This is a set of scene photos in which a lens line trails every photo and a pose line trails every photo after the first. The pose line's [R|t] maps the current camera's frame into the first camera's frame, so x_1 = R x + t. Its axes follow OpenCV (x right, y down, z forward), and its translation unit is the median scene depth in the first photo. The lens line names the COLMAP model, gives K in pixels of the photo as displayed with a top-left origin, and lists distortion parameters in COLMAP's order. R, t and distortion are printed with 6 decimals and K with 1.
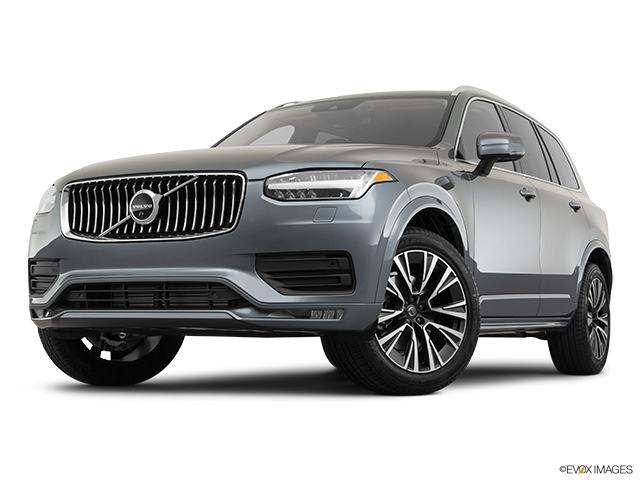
lens RADIAL K [[1098.2, 0, 298.6], [0, 1098.2, 225.6], [0, 0, 1]] dist [0.018121, 0.000000]
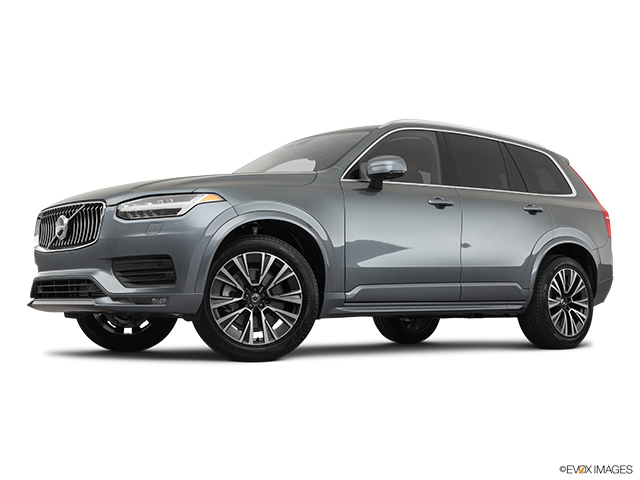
lens RADIAL K [[817.4, 0, 319.2], [0, 817.4, 236.2], [0, 0, 1]] dist [0.024755, 0.000000]
pose [[0.931391, -0.033412, -0.362483, 0.547751], [0.034829, 0.999390, -0.002628, 0.008979], [0.362349, -0.010178, 0.931987, 0.117939]]
